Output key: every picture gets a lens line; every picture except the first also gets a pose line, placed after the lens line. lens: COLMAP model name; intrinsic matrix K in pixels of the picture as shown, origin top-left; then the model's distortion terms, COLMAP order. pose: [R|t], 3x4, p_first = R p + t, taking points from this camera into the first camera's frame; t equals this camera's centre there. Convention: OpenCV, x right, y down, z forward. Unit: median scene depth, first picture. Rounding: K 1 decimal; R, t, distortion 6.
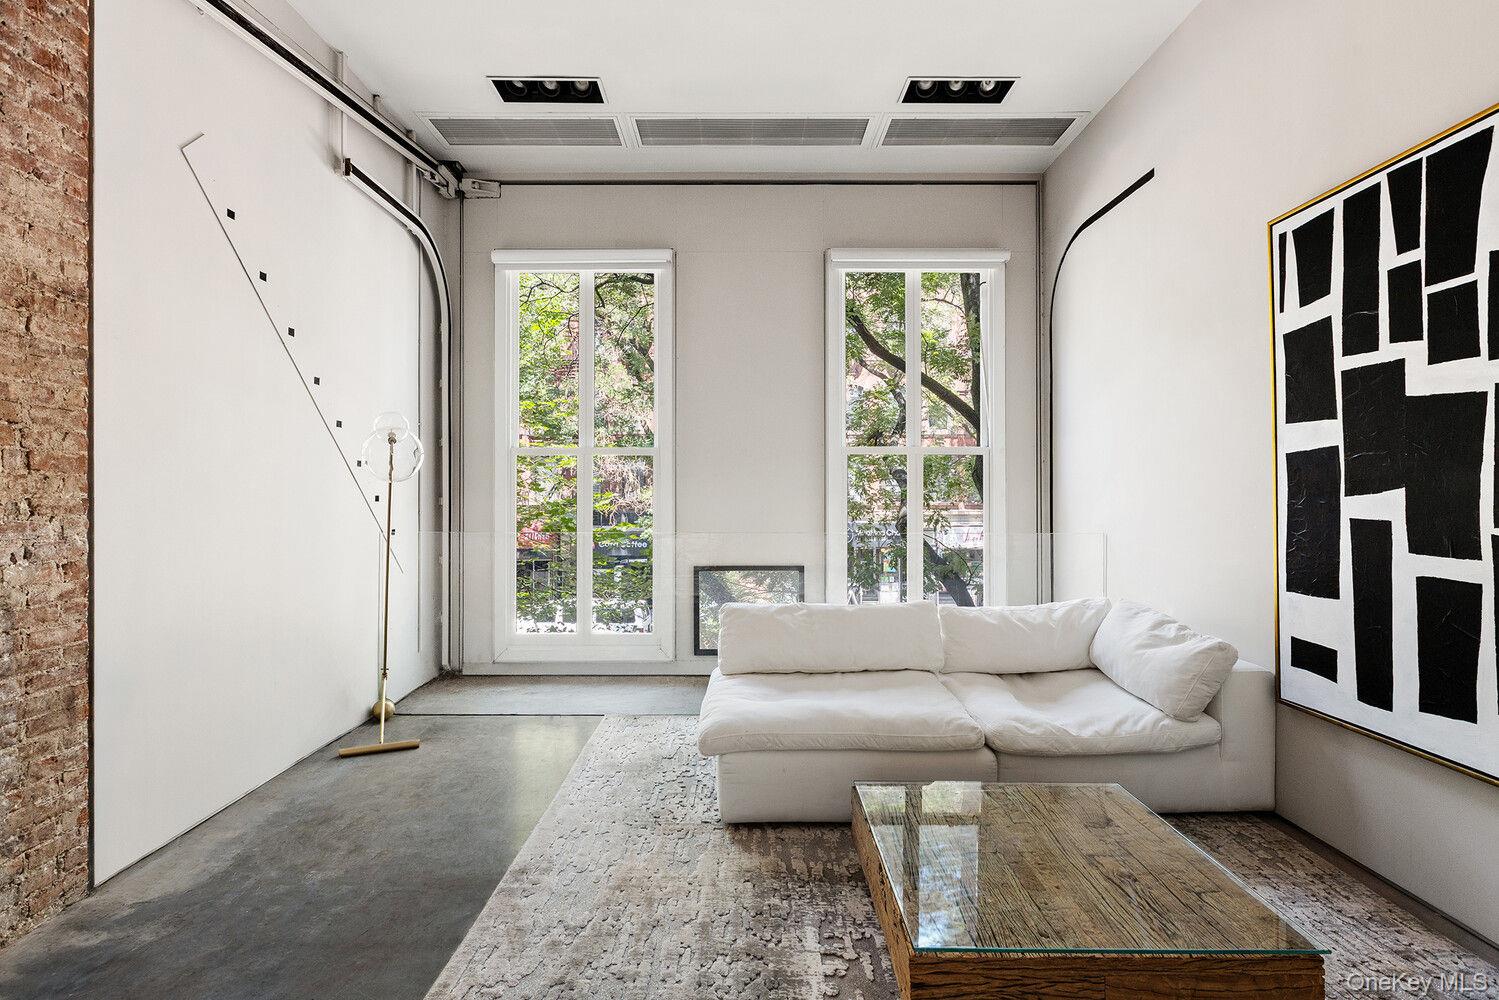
lens RADIAL K [[715.4, 0, 741.6], [0, 715.4, 487.2], [0, 0, 1]] dist [0.000693, -0.000336]
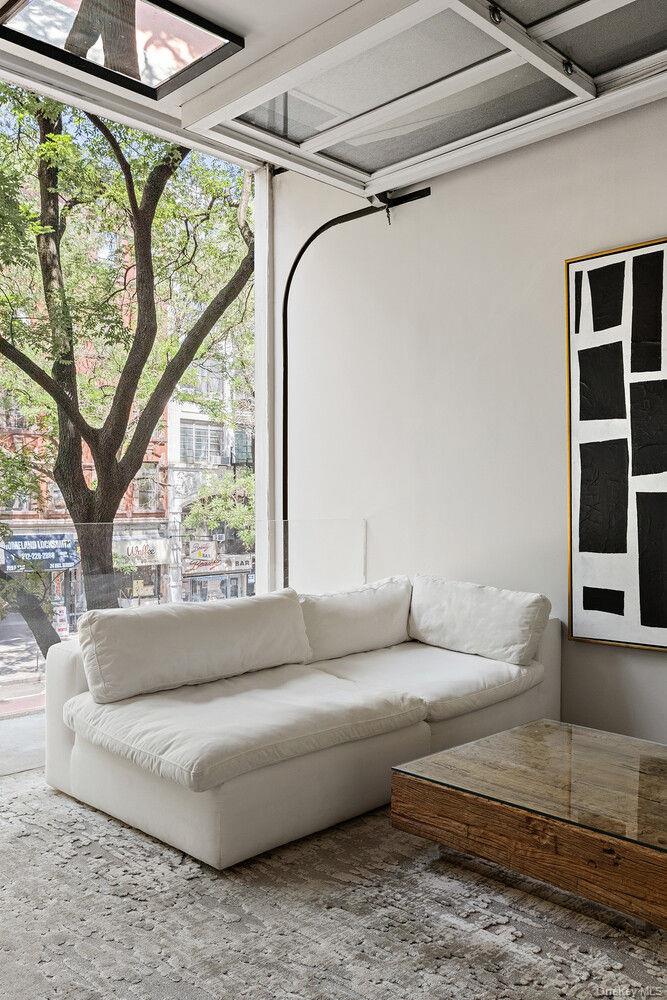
lens RADIAL K [[834.3, 0, 333.5], [0, 834.3, 500.0], [0, 0, 1]] dist [-0.008521, -0.003412]
pose [[0.706759, 0.003745, 0.707444, -0.614222], [-0.007692, 0.999968, 0.002392, 0.053569], [-0.707412, -0.007132, 0.706765, 0.262382]]
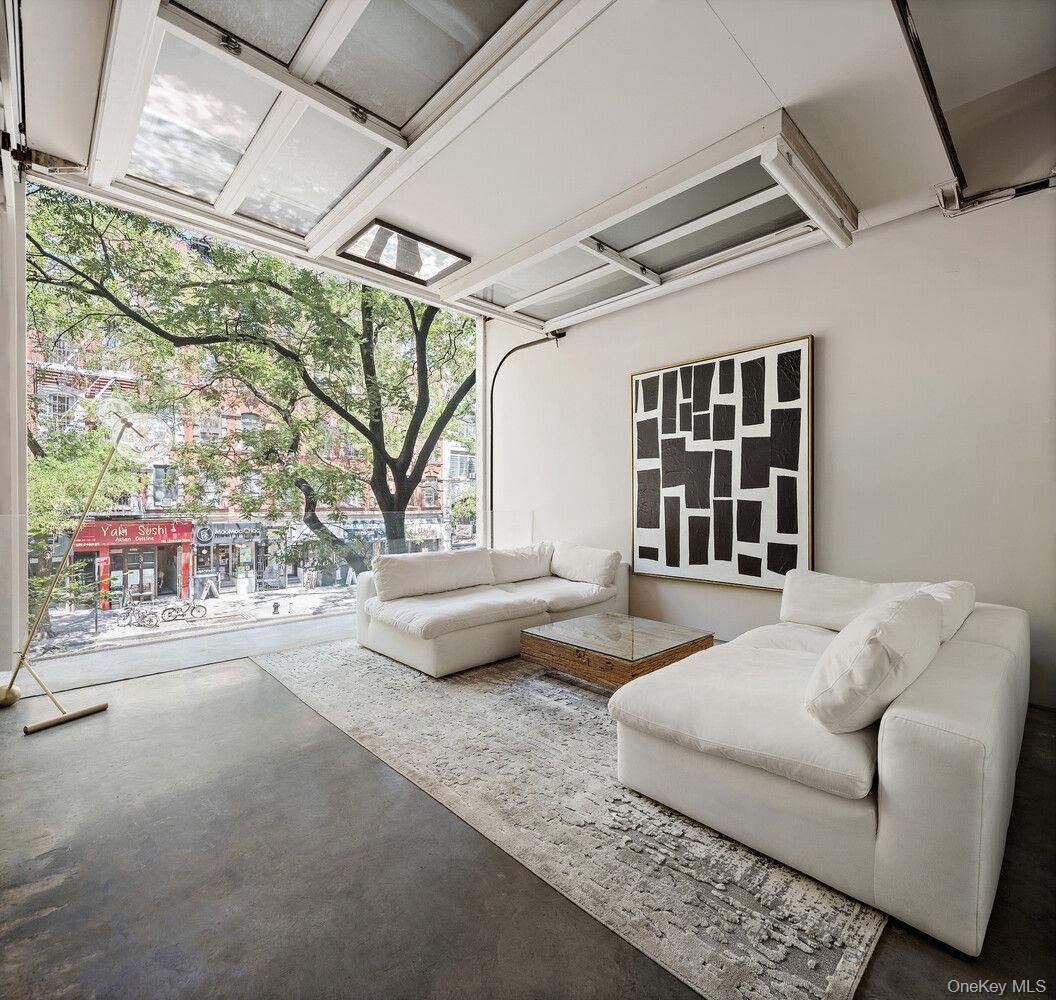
lens RADIAL K [[514.4, 0, 536.5], [0, 514.4, 504.1], [0, 0, 1]] dist [0.001564, 0.000317]
pose [[0.720077, -0.001827, 0.693892, -0.711826], [-0.007978, 0.999909, 0.010912, 0.049652], [-0.693849, -0.013393, 0.719996, -0.022841]]
